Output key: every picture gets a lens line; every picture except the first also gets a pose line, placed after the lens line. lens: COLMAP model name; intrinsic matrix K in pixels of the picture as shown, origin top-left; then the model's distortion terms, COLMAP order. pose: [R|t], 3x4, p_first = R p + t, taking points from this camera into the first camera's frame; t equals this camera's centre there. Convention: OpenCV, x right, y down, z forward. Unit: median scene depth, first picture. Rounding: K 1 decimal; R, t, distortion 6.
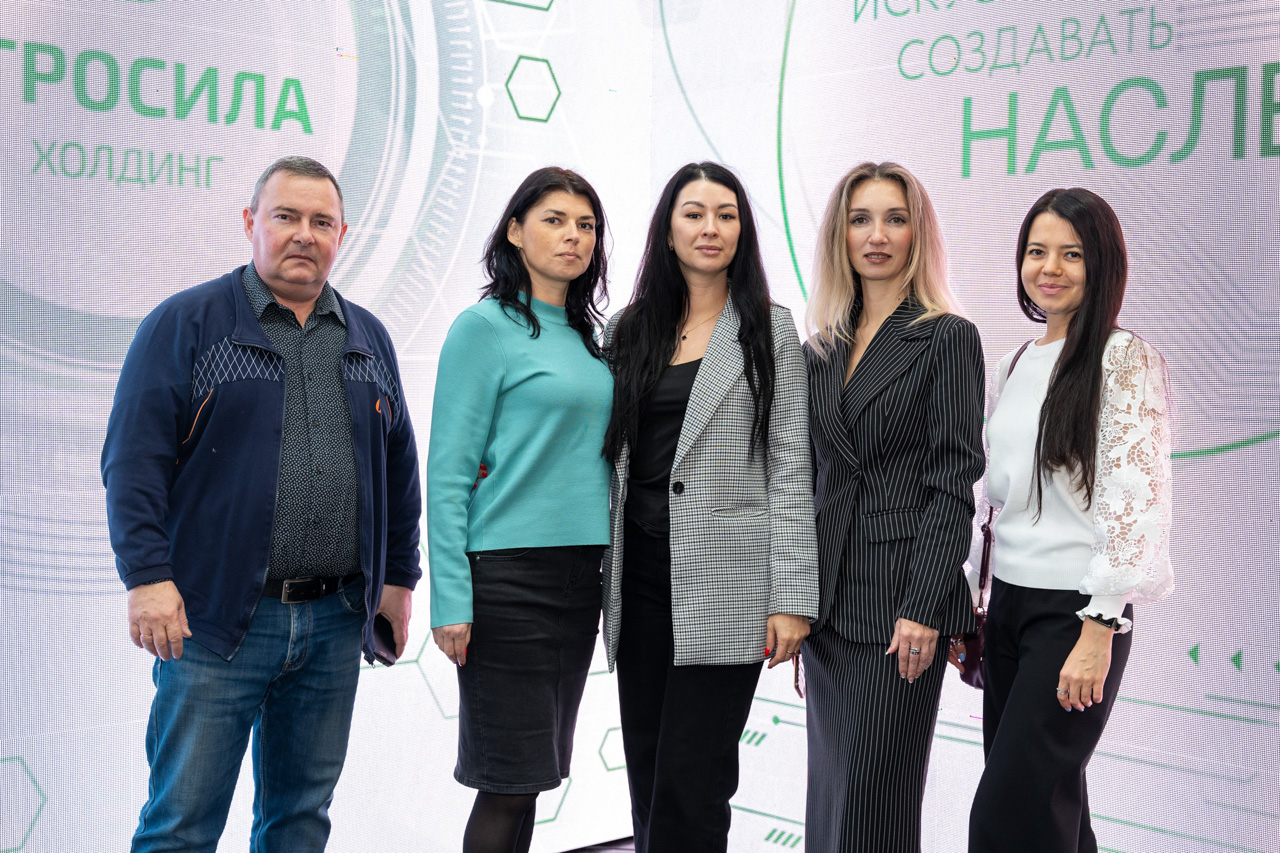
lens RADIAL K [[1788.0, 0, 641.2], [0, 1788.0, 428.3], [0, 0, 1]] dist [-0.008229, -0.043502]
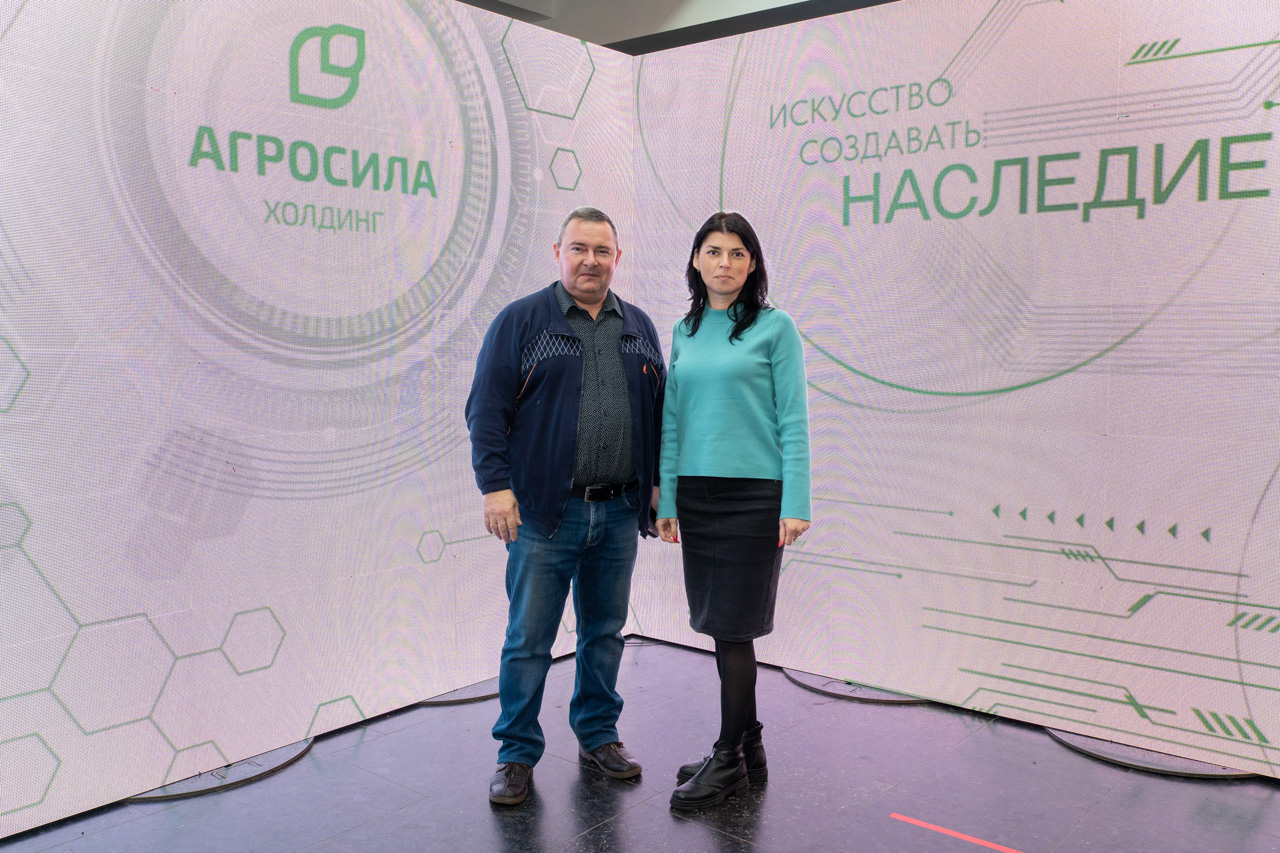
lens RADIAL K [[1081.5, 0, 671.7], [0, 1081.5, 424.5], [0, 0, 1]] dist [-0.001750, -0.003012]
pose [[0.990220, -0.025819, 0.137105, -0.123094], [0.020300, 0.998932, 0.041504, -0.003214], [-0.138030, -0.038315, 0.989687, 0.039190]]
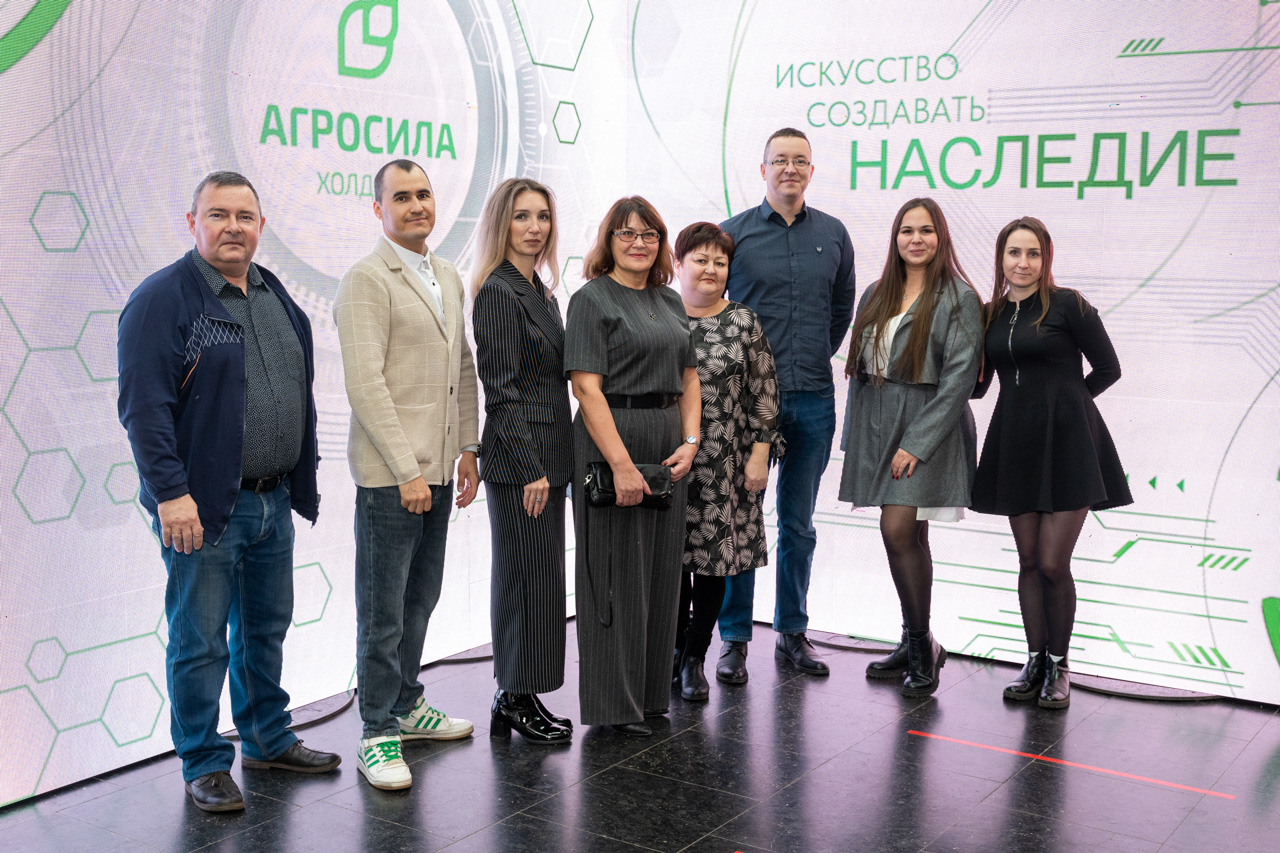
lens RADIAL K [[1500.1, 0, 685.6], [0, 1500.1, 430.4], [0, 0, 1]] dist [-0.007450, -0.014779]
pose [[0.969472, -0.035668, 0.242596, -0.335099], [0.015093, 0.996168, 0.086149, -0.041658], [-0.244739, -0.079857, 0.966295, -0.348475]]
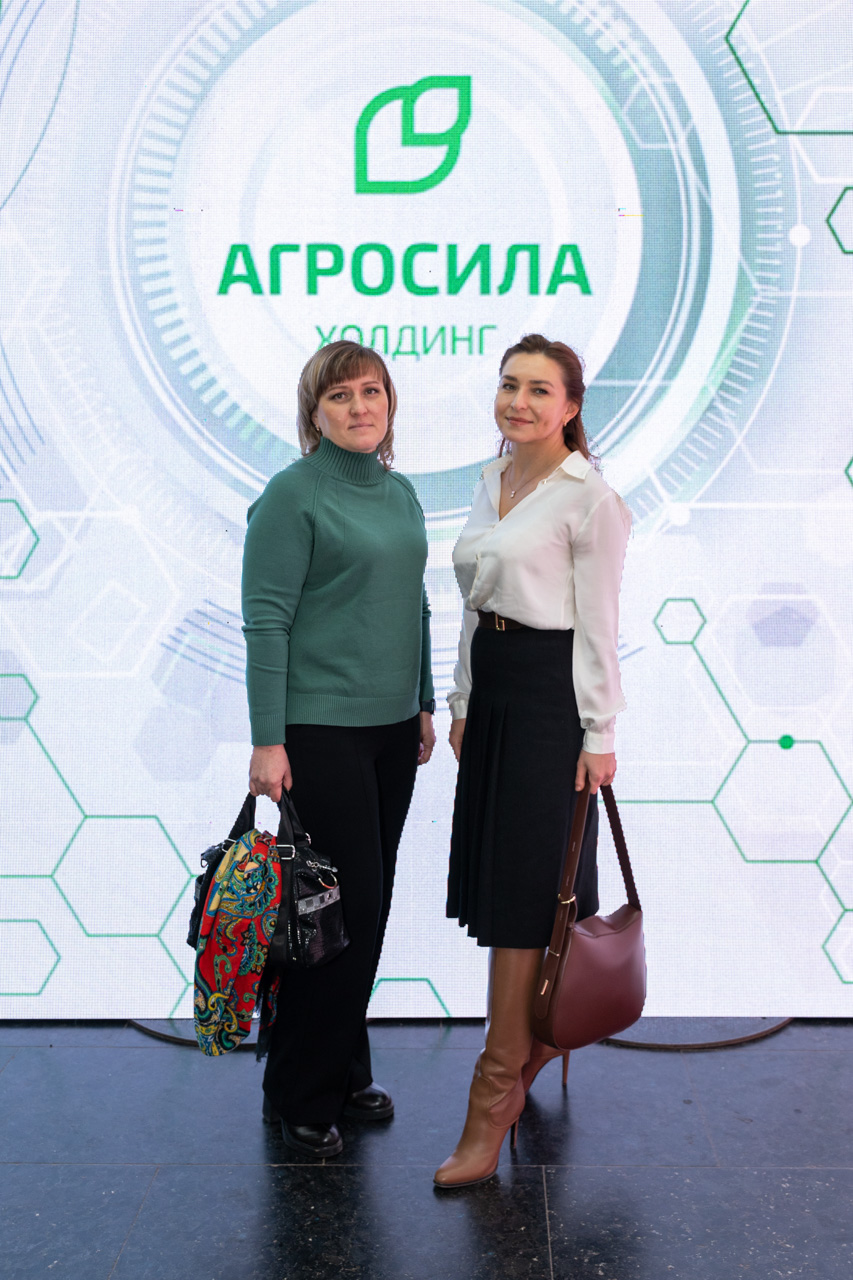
lens RADIAL K [[1158.3, 0, 456.0], [0, 1158.3, 632.6], [0, 0, 1]] dist [-0.002515, 0.003516]
pose [[0.727606, 0.034217, -0.685142, 0.249821], [-0.015650, 0.999323, 0.033288, 0.014885], [0.685817, -0.013498, 0.727649, 0.470305]]
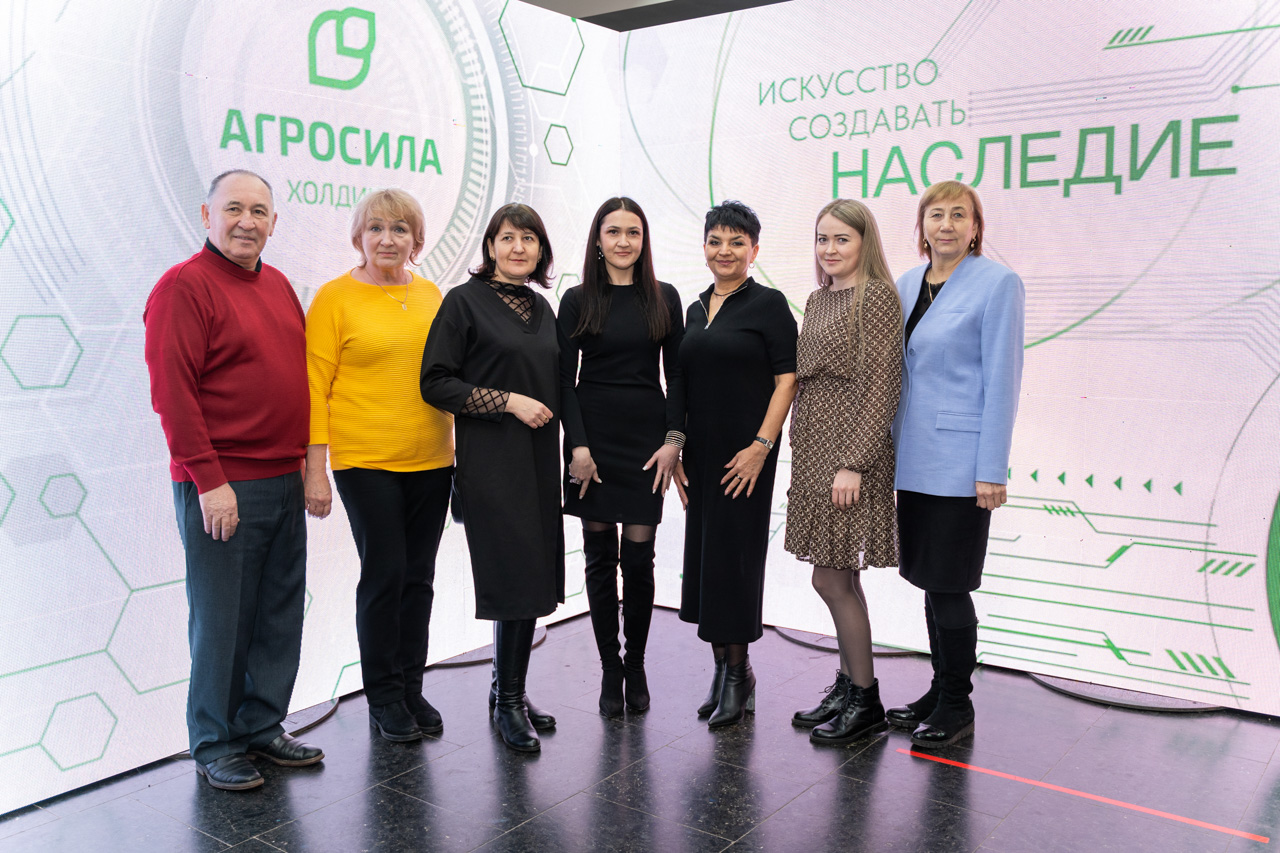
lens RADIAL K [[1133.9, 0, 653.5], [0, 1133.9, 425.8], [0, 0, 1]] dist [-0.013646, 0.002040]
pose [[0.982448, -0.042519, 0.181628, -0.203539], [0.030733, 0.997265, 0.067223, -0.004021], [-0.183989, -0.060461, 0.981067, -0.038419]]
